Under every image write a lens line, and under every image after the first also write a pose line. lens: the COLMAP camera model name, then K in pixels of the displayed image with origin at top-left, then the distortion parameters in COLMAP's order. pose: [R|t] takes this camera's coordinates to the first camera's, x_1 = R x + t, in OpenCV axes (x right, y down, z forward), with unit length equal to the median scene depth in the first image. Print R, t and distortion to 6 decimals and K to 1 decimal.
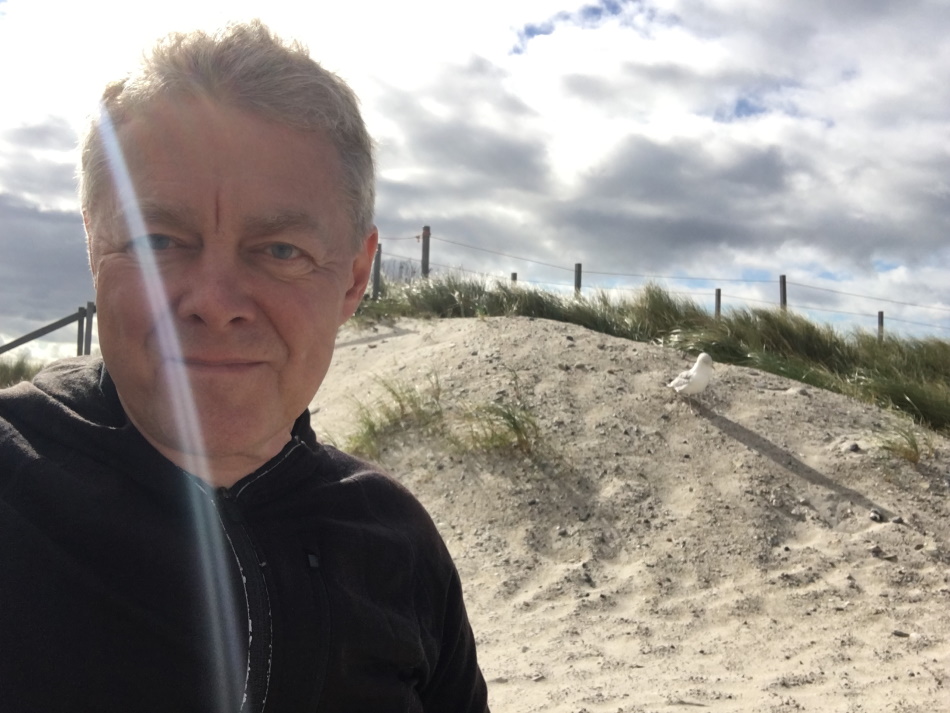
lens RADIAL K [[863.4, 0, 474.1], [0, 863.4, 357.0], [0, 0, 1]] dist [-0.014573, 0.000000]
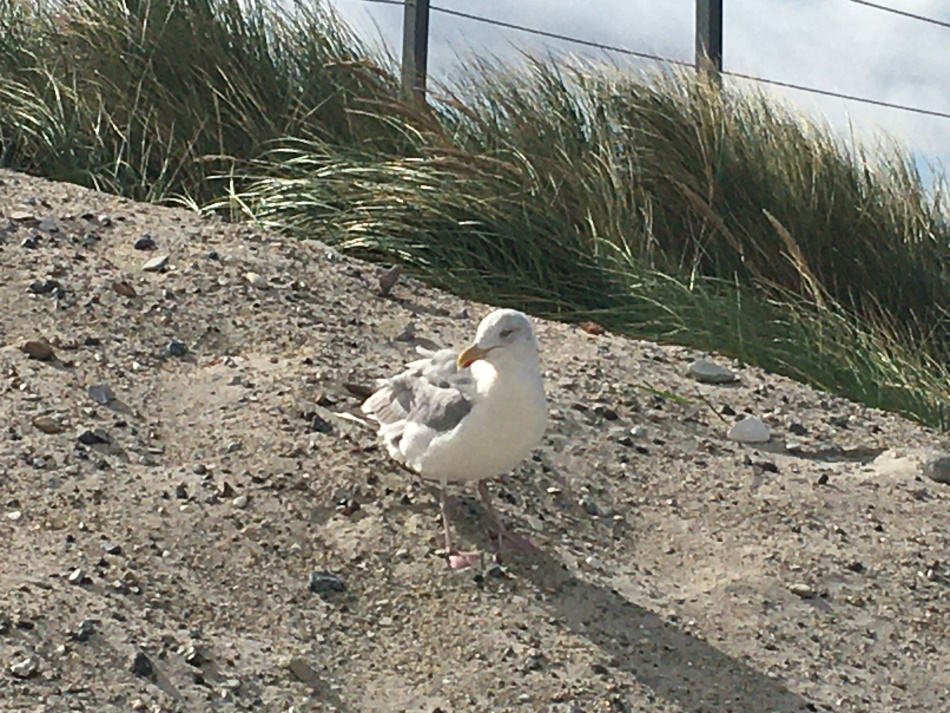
lens RADIAL K [[4042.9, 0, 475.0], [0, 4042.9, 356.5], [0, 0, 1]] dist [0.054343, 0.000000]
pose [[0.953282, 0.024410, 0.301093, -0.024224], [-0.029891, 0.999461, 0.013610, 0.003215], [-0.300598, -0.021974, 0.953498, 0.101812]]
